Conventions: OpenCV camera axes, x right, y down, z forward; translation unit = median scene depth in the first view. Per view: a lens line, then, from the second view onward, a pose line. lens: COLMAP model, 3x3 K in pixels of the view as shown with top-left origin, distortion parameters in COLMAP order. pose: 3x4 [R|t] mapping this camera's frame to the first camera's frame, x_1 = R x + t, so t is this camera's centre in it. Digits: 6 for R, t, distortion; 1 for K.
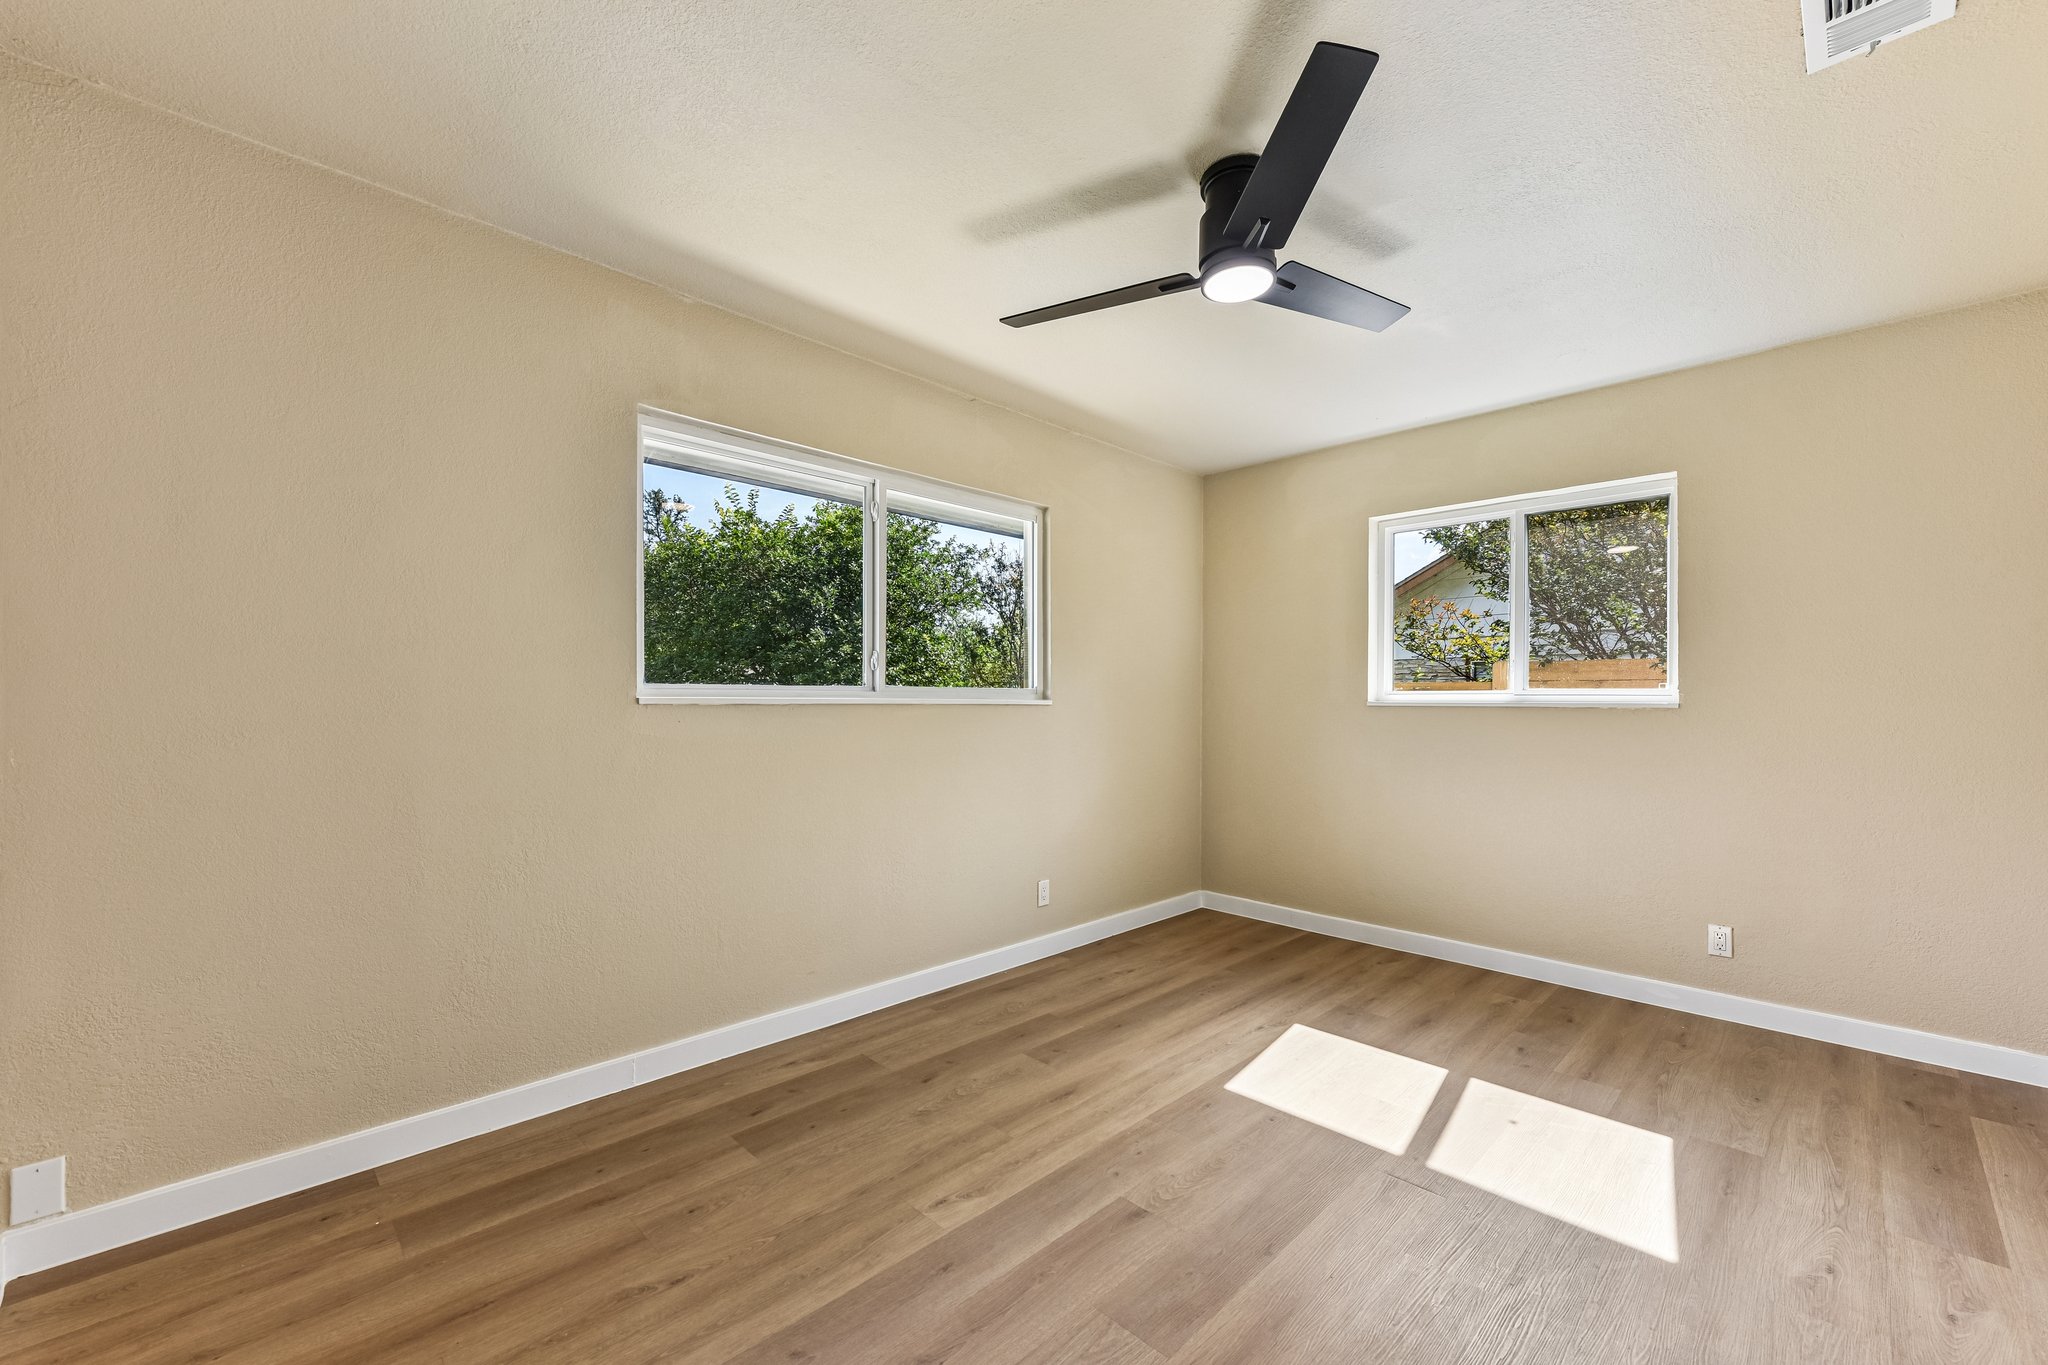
lens RADIAL K [[810.4, 0, 1022.4], [0, 810.4, 695.2], [0, 0, 1]] dist [0.010670, -0.001993]
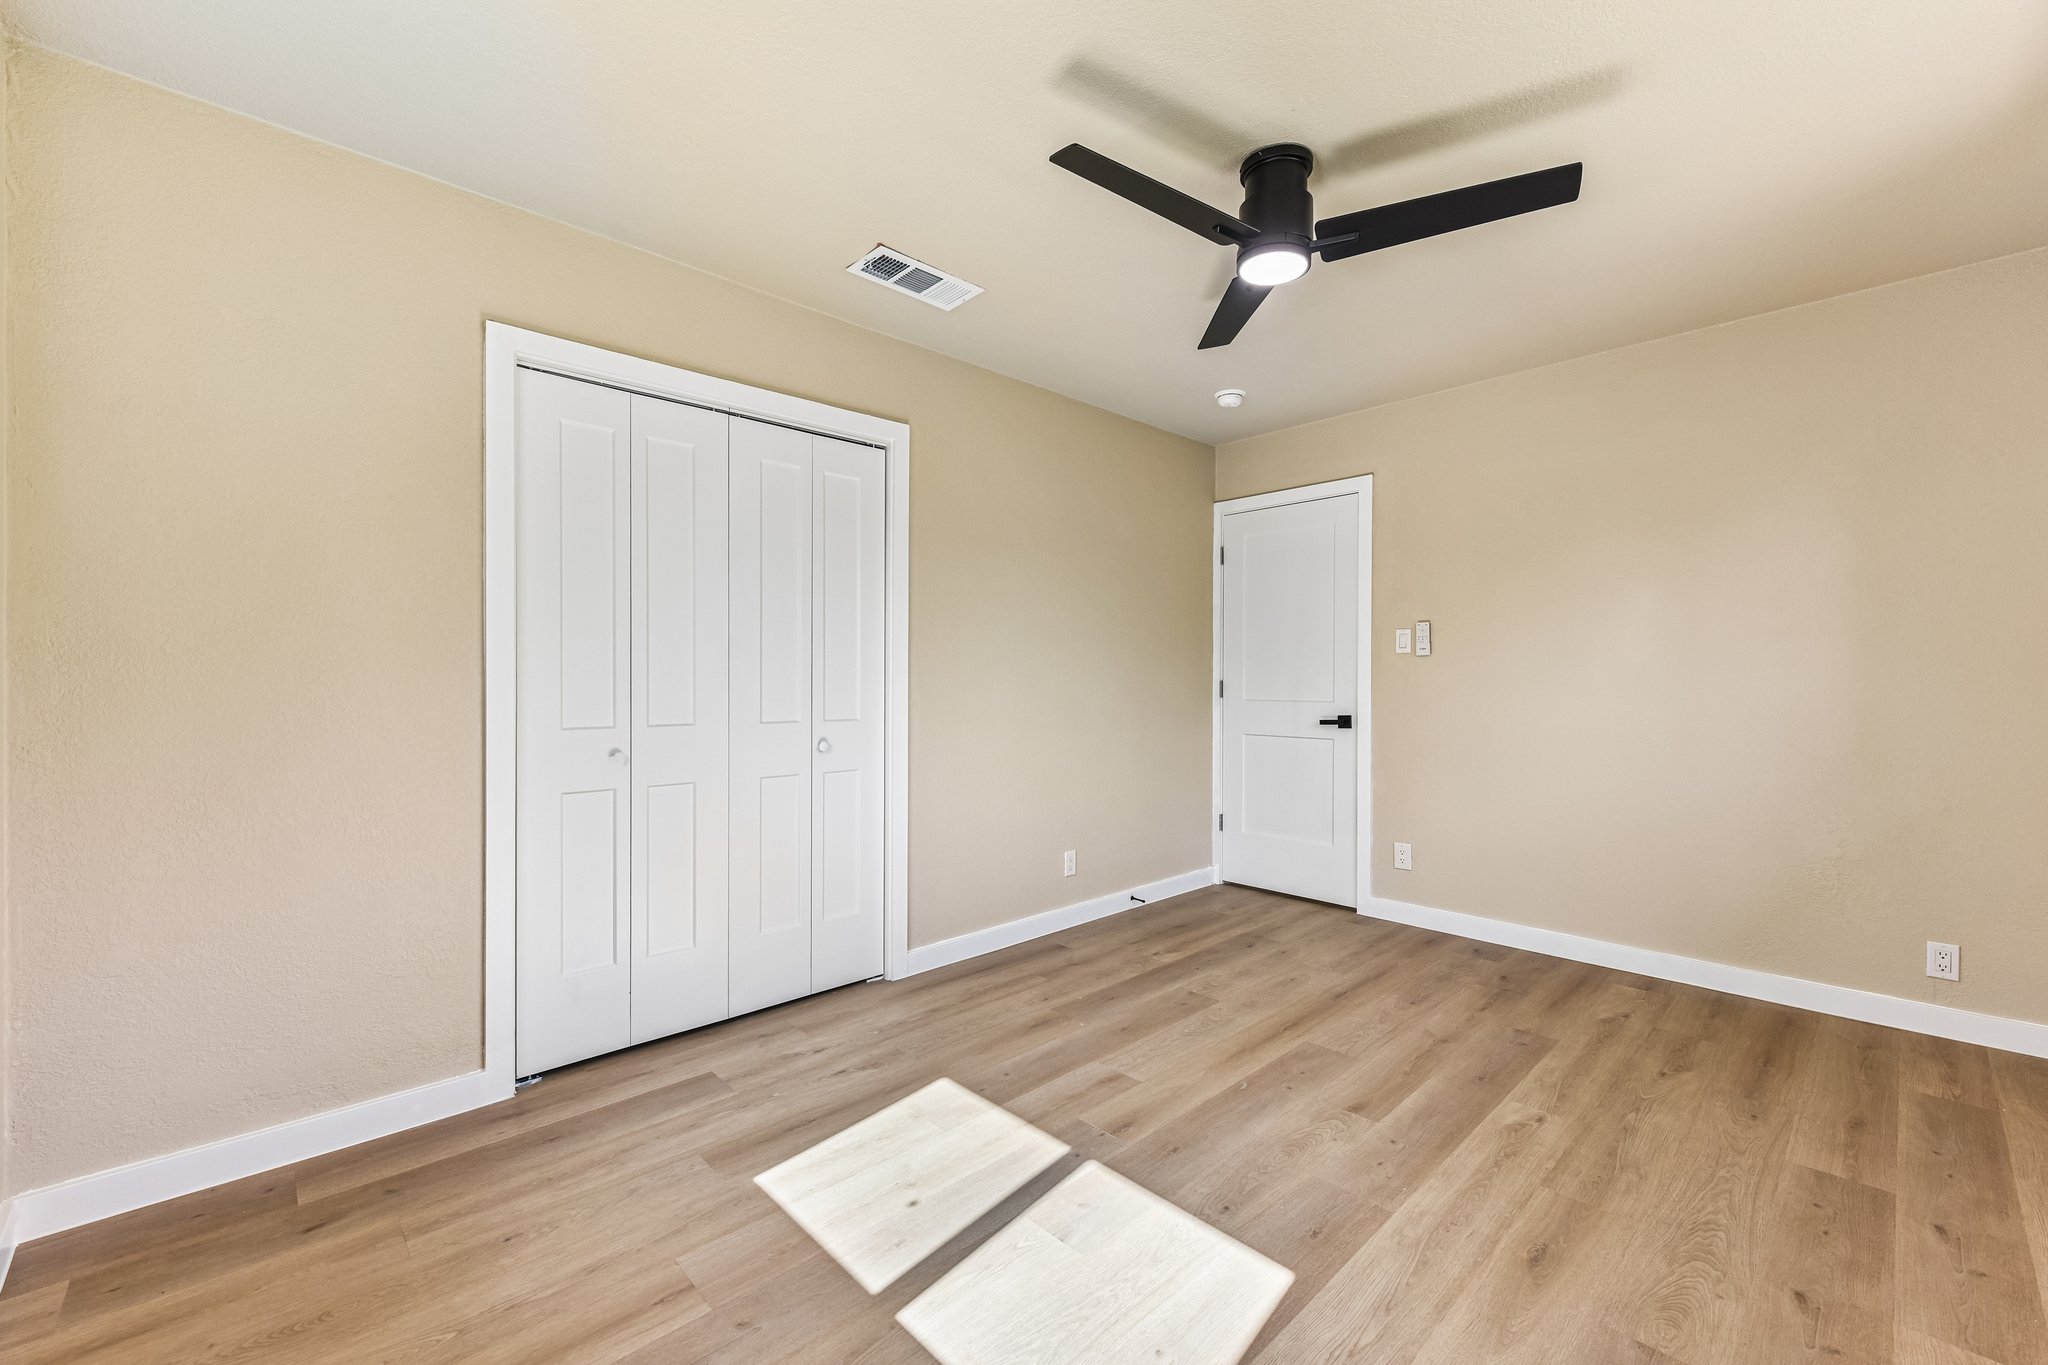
lens RADIAL K [[810.4, 0, 1034.4], [0, 810.4, 680.5], [0, 0, 1]] dist [0.010670, -0.001993]
pose [[-0.999965, -0.004090, 0.007363, 0.527321], [-0.004151, 0.999957, -0.008284, 0.038397], [-0.007329, -0.008315, -0.999939, 1.930699]]
